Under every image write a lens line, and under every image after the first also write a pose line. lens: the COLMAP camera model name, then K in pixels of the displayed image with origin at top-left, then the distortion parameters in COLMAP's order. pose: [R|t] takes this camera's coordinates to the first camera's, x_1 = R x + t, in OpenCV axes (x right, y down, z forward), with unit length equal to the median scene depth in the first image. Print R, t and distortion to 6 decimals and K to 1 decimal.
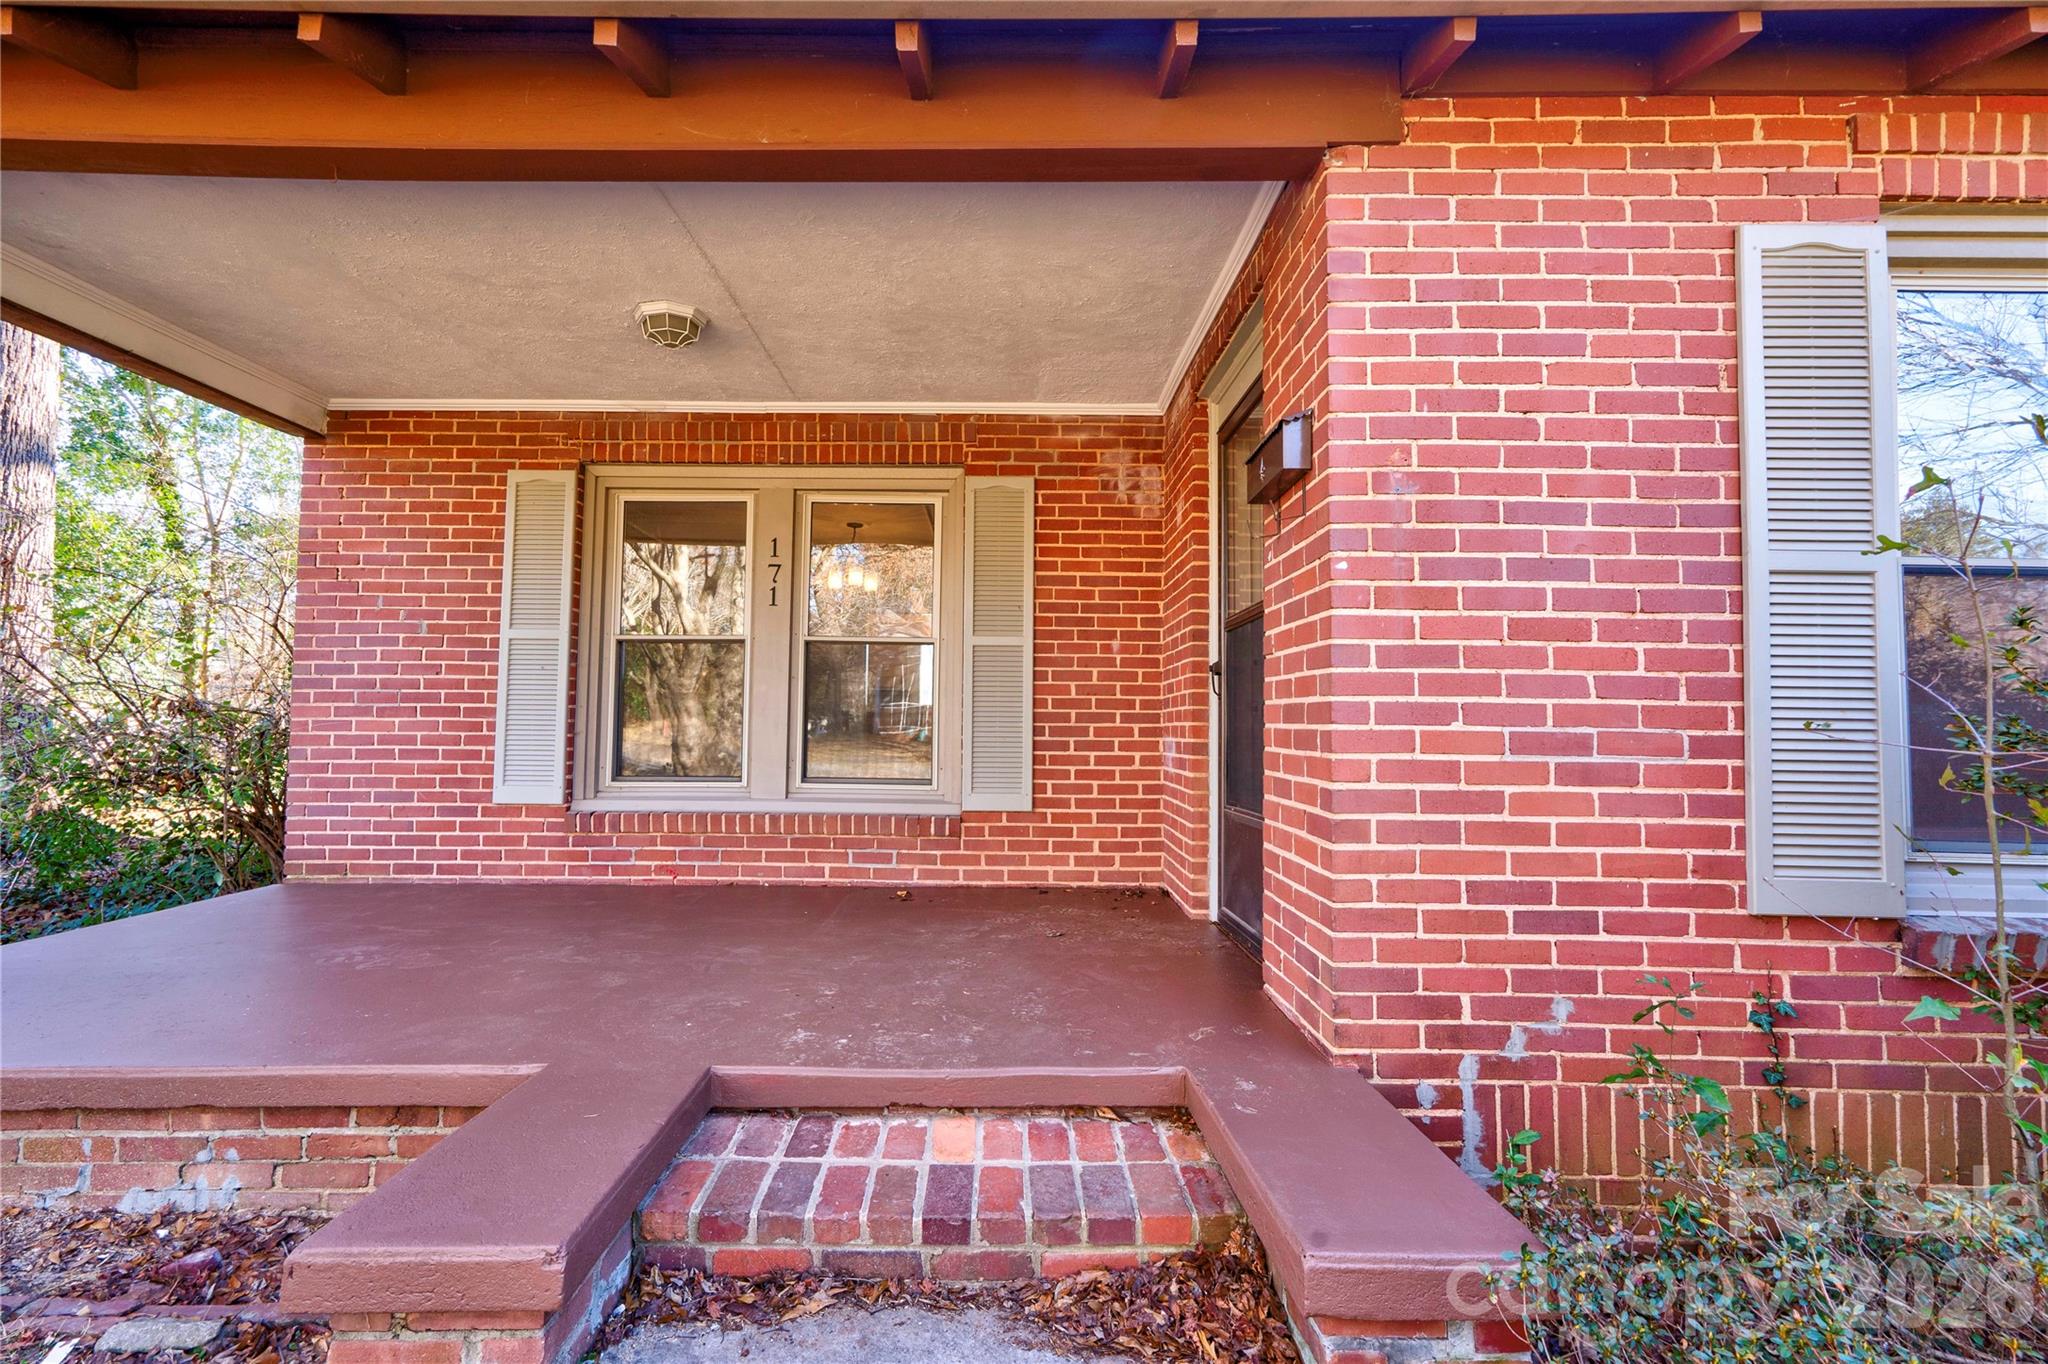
lens RADIAL K [[939.9, 0, 1024.0], [0, 939.9, 682.0], [0, 0, 1]] dist [0.002387, 0.000977]
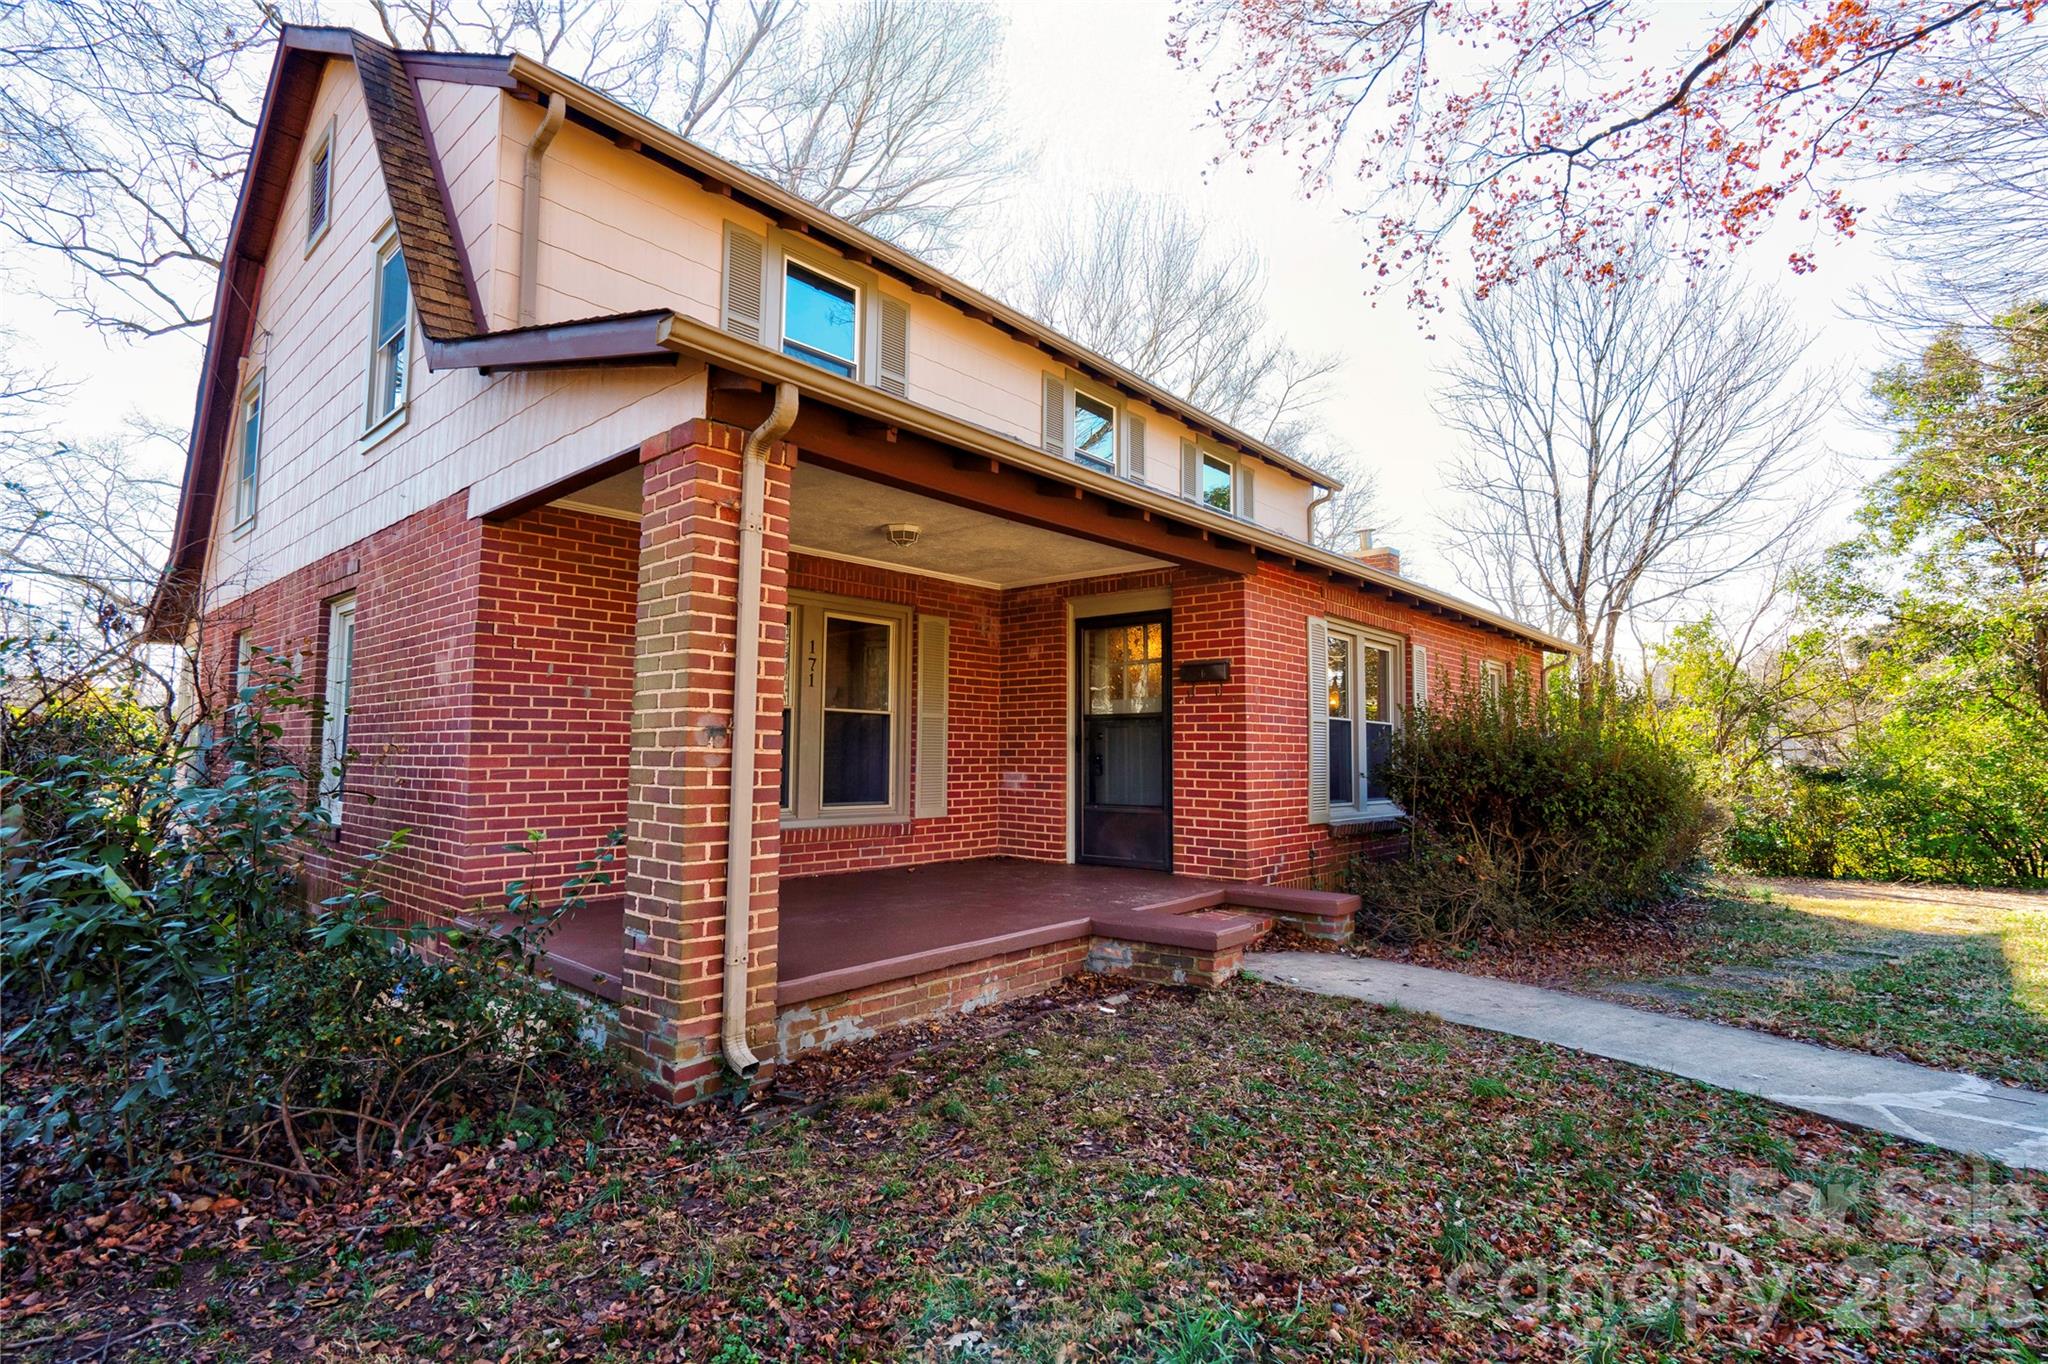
lens RADIAL K [[939.9, 0, 1024.0], [0, 939.9, 682.0], [0, 0, 1]] dist [0.002387, 0.000977]
pose [[0.671317, 0.052659, 0.739297, -1.165075], [-0.037577, 0.998608, -0.037007, -0.047464], [-0.740217, -0.002937, 0.672361, -0.238634]]
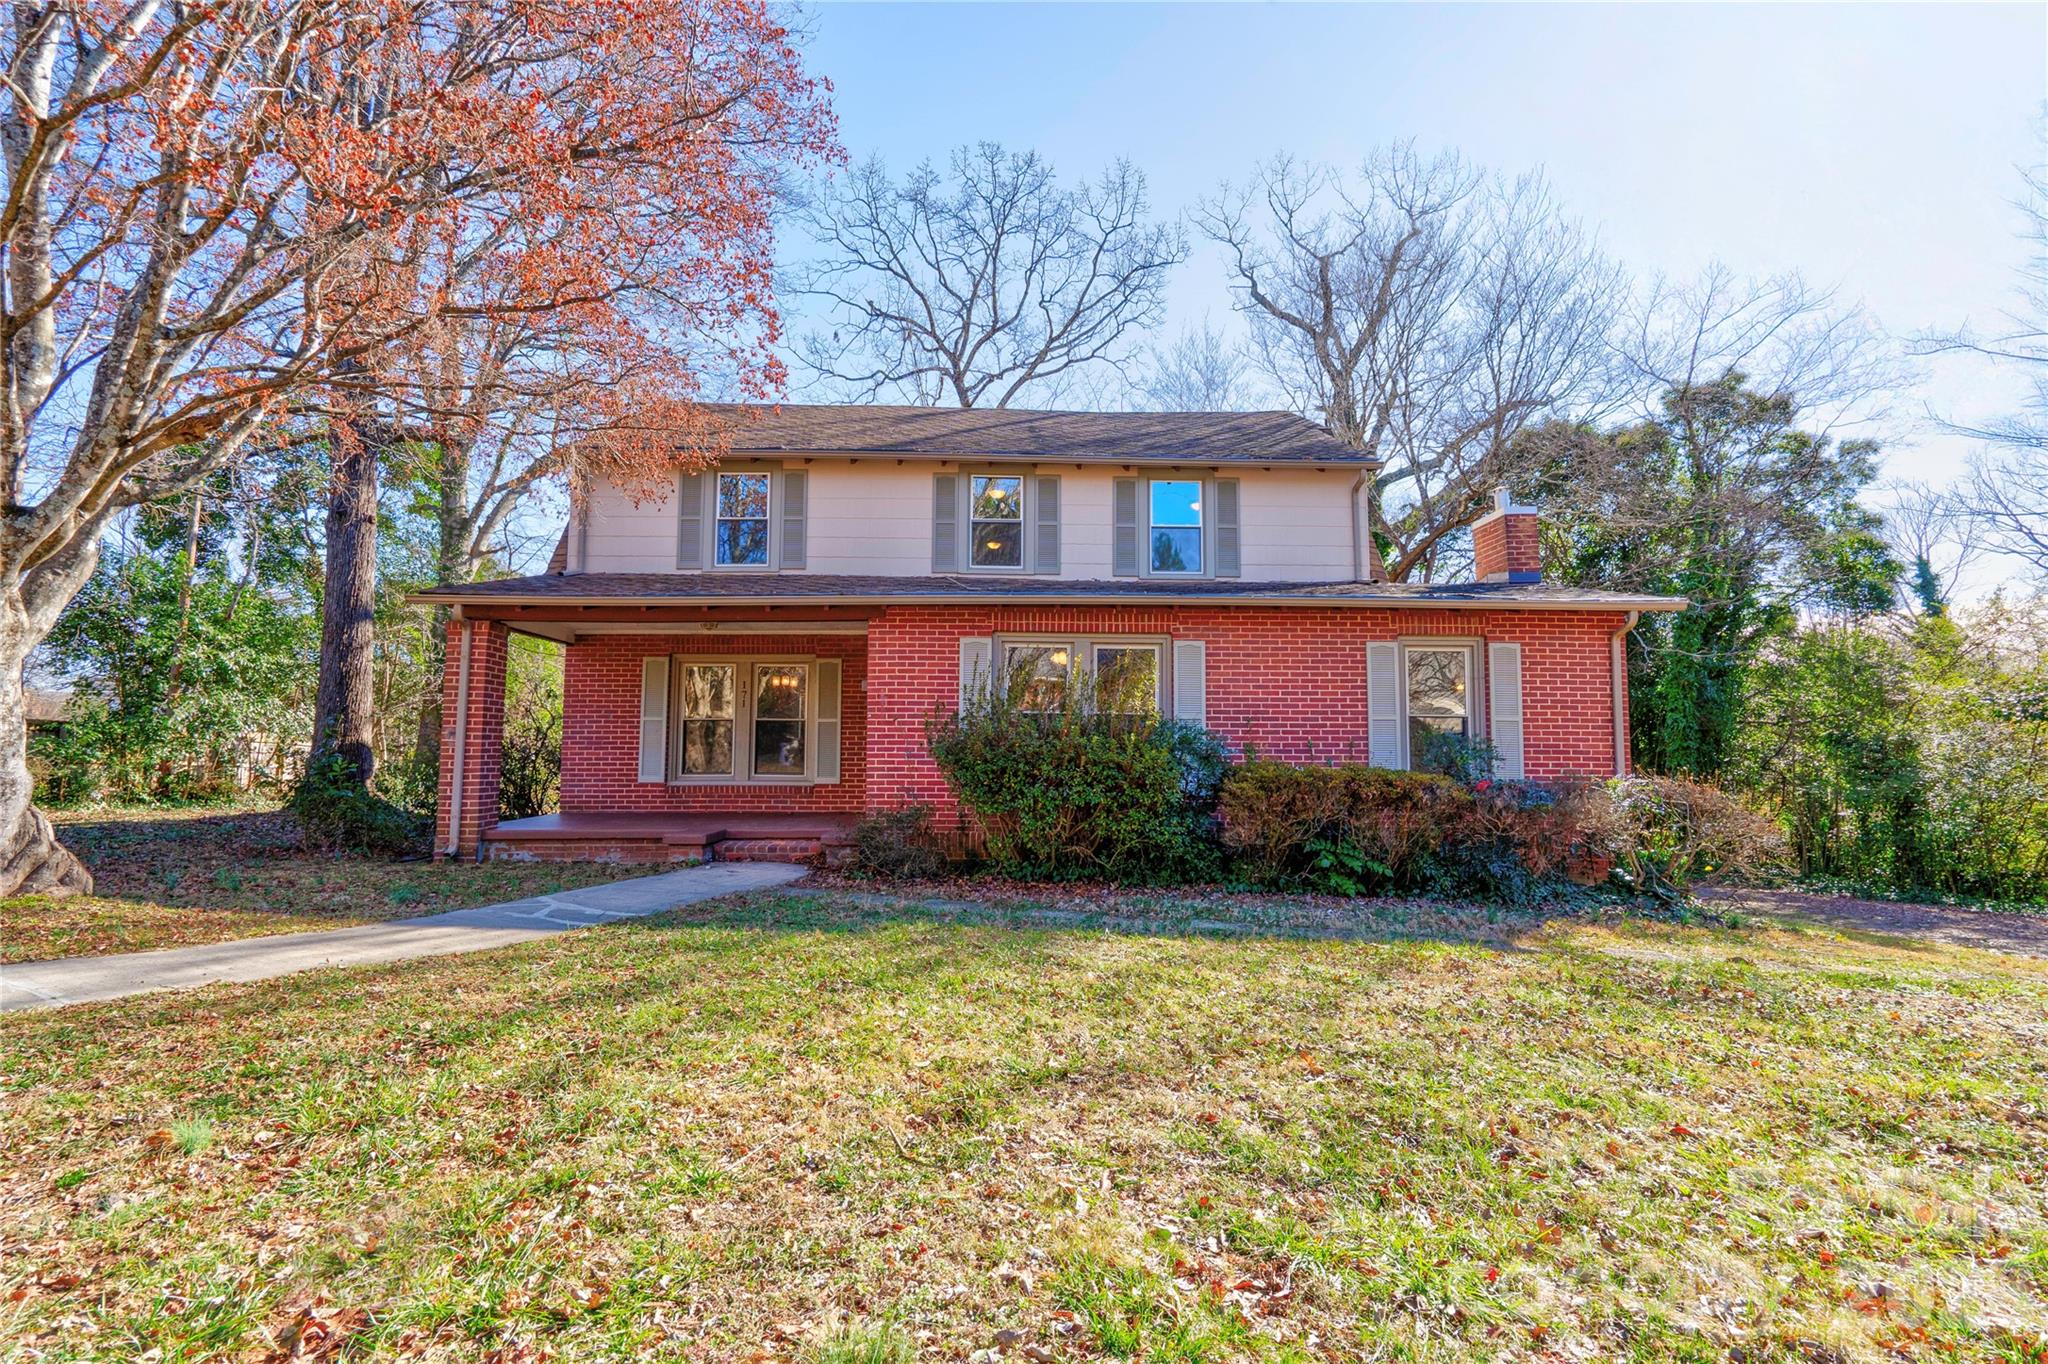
lens RADIAL K [[939.9, 0, 1024.0], [0, 939.9, 682.0], [0, 0, 1]] dist [0.002387, 0.000977]
pose [[0.999747, -0.003424, 0.022210, 0.467263], [0.004055, 0.999588, -0.028406, -0.074942], [-0.022104, 0.028489, 0.999350, -1.673613]]
